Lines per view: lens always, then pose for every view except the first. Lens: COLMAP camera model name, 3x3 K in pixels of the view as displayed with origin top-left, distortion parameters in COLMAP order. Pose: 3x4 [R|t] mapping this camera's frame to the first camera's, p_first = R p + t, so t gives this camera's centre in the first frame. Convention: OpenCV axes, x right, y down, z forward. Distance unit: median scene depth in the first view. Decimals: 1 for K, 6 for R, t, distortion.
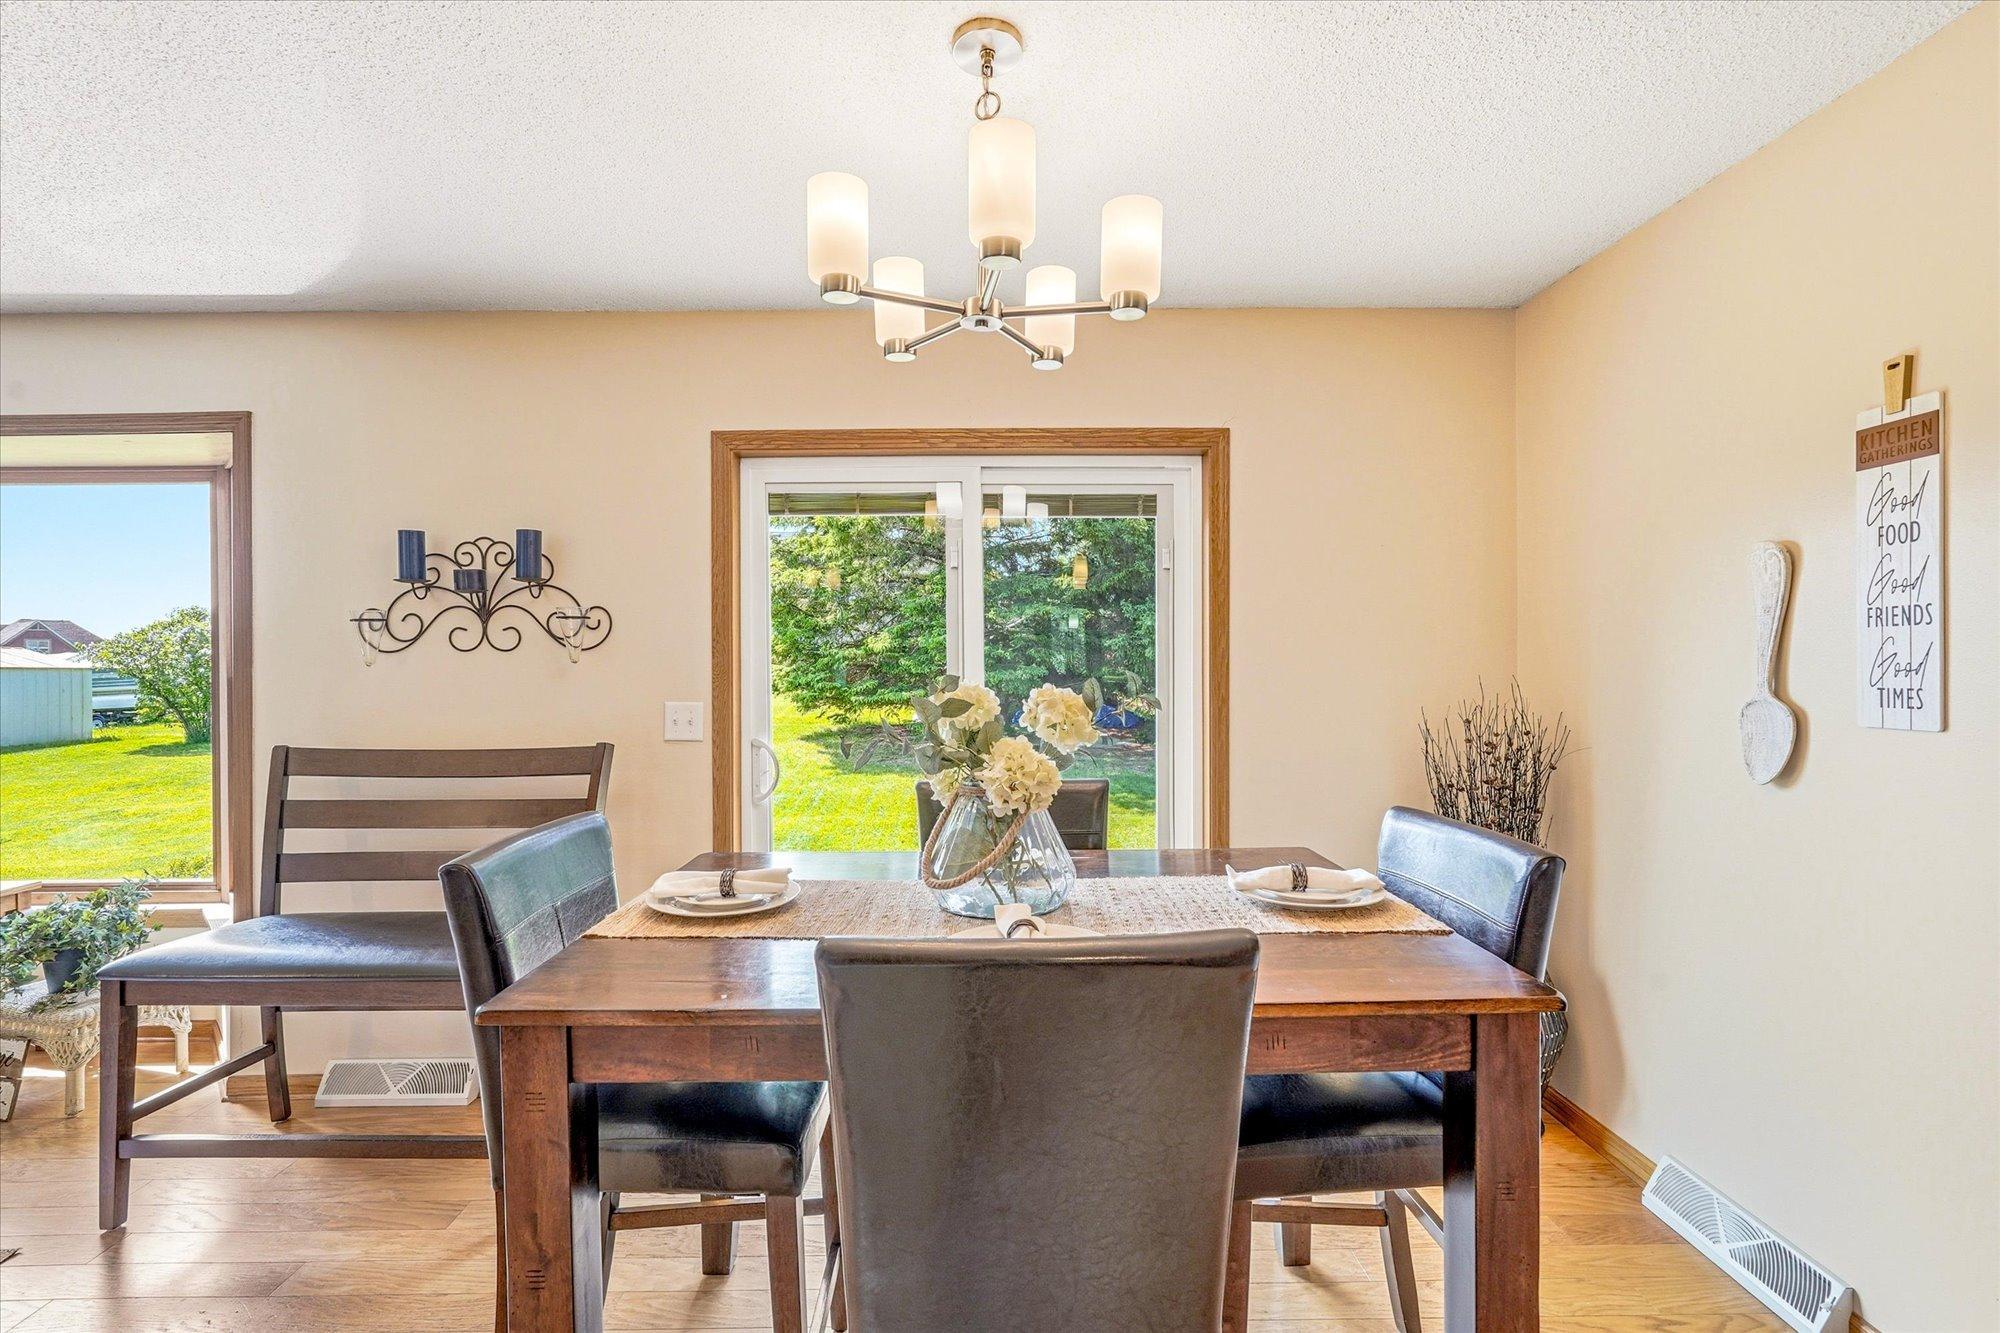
lens RADIAL K [[889.7, 0, 995.2], [0, 889.7, 669.6], [0, 0, 1]] dist [0.001126, 0.000069]
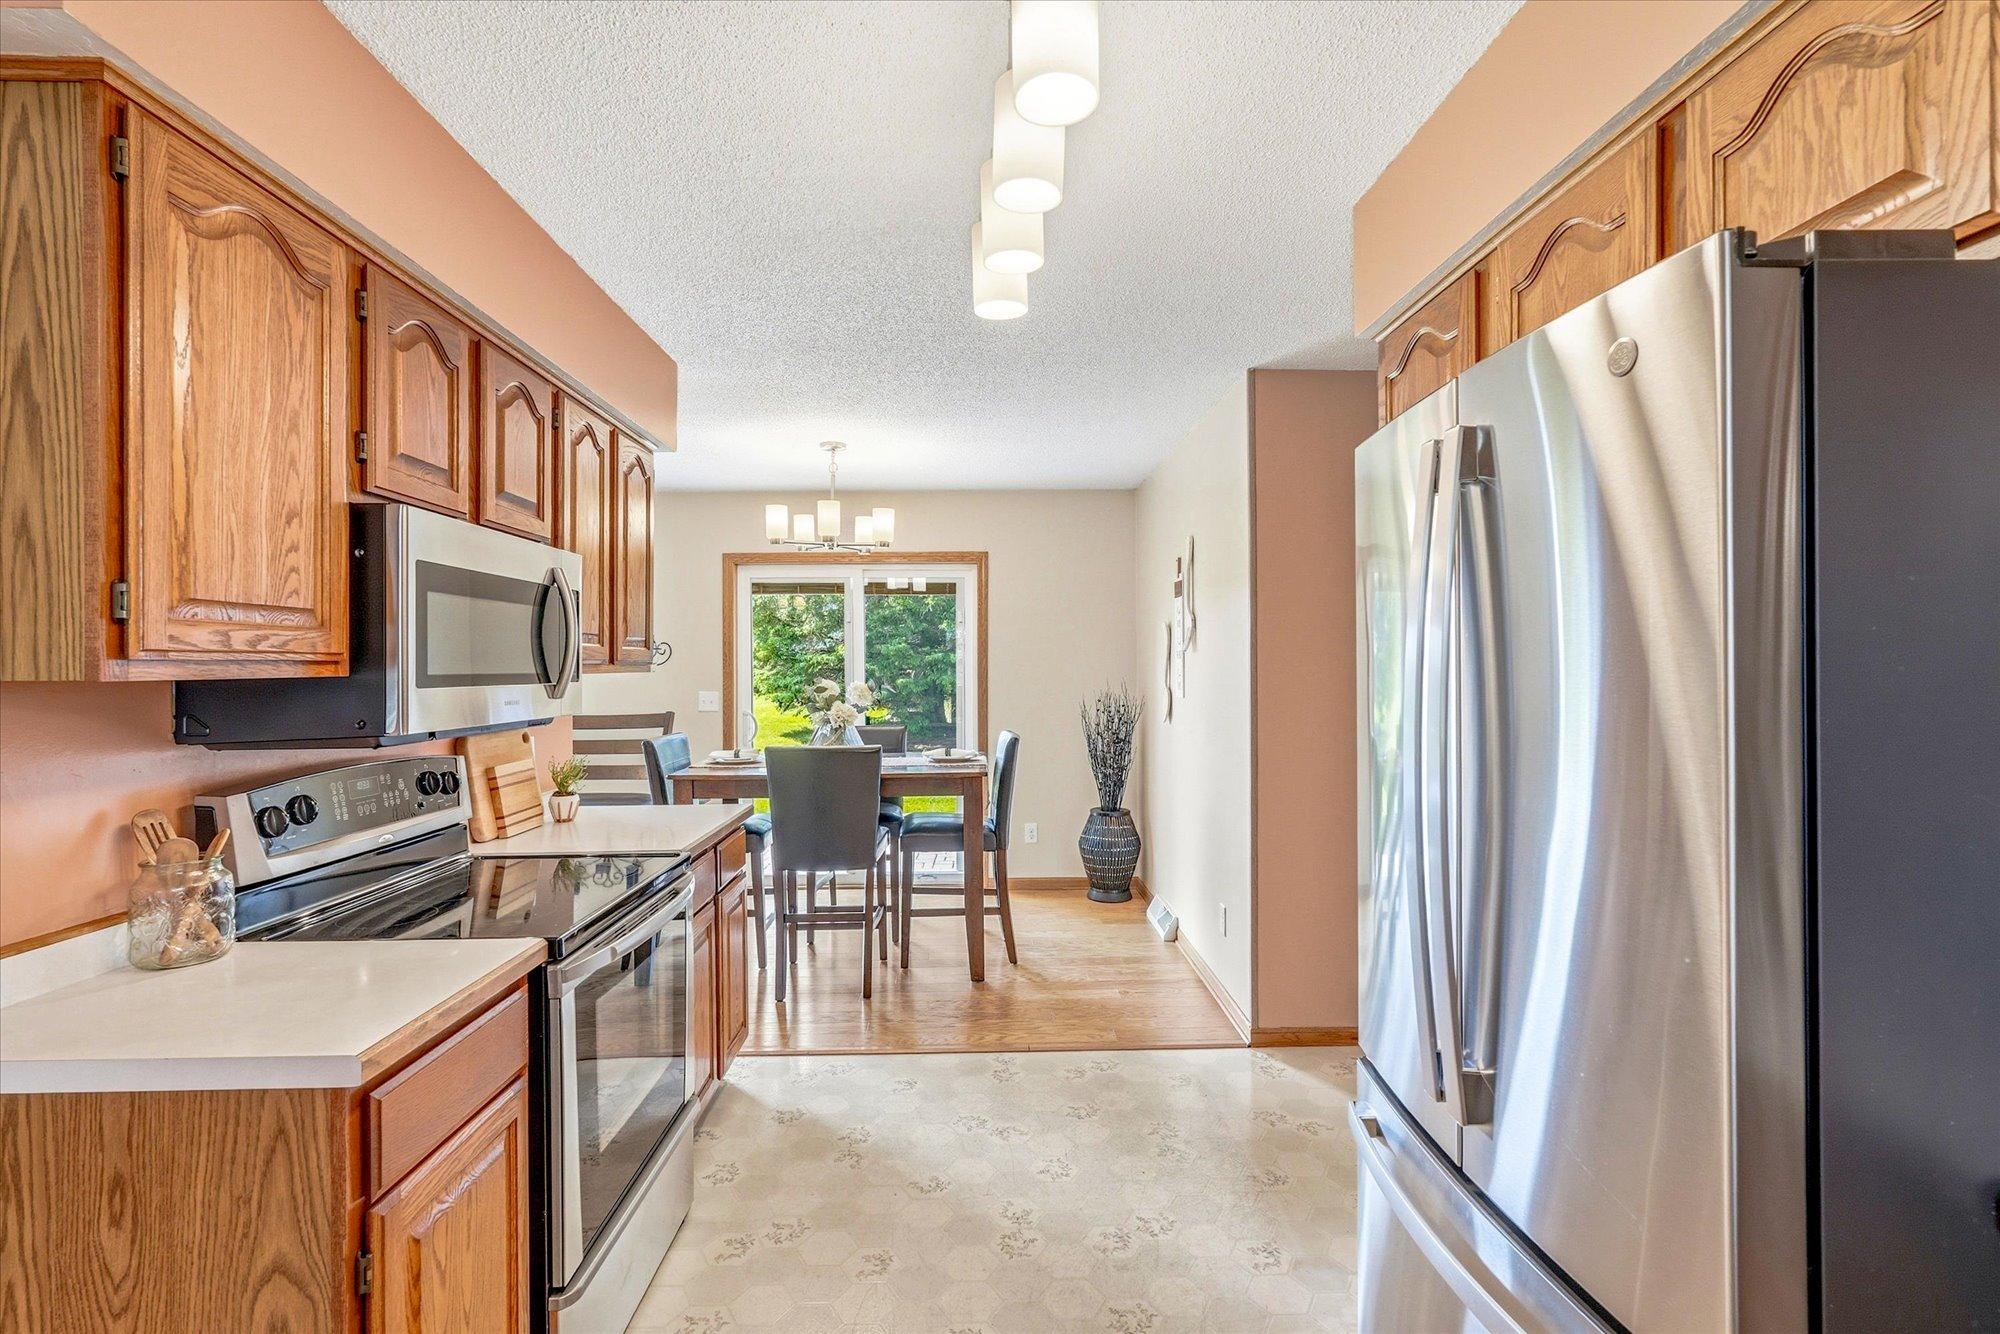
lens RADIAL K [[889.7, 0, 1004.9], [0, 889.7, 664.8], [0, 0, 1]] dist [0.001126, 0.000069]
pose [[0.999578, -0.001886, 0.028987, 0.217888], [0.002136, 0.999961, -0.008599, -0.004693], [-0.028970, 0.008658, 0.999543, -0.863346]]
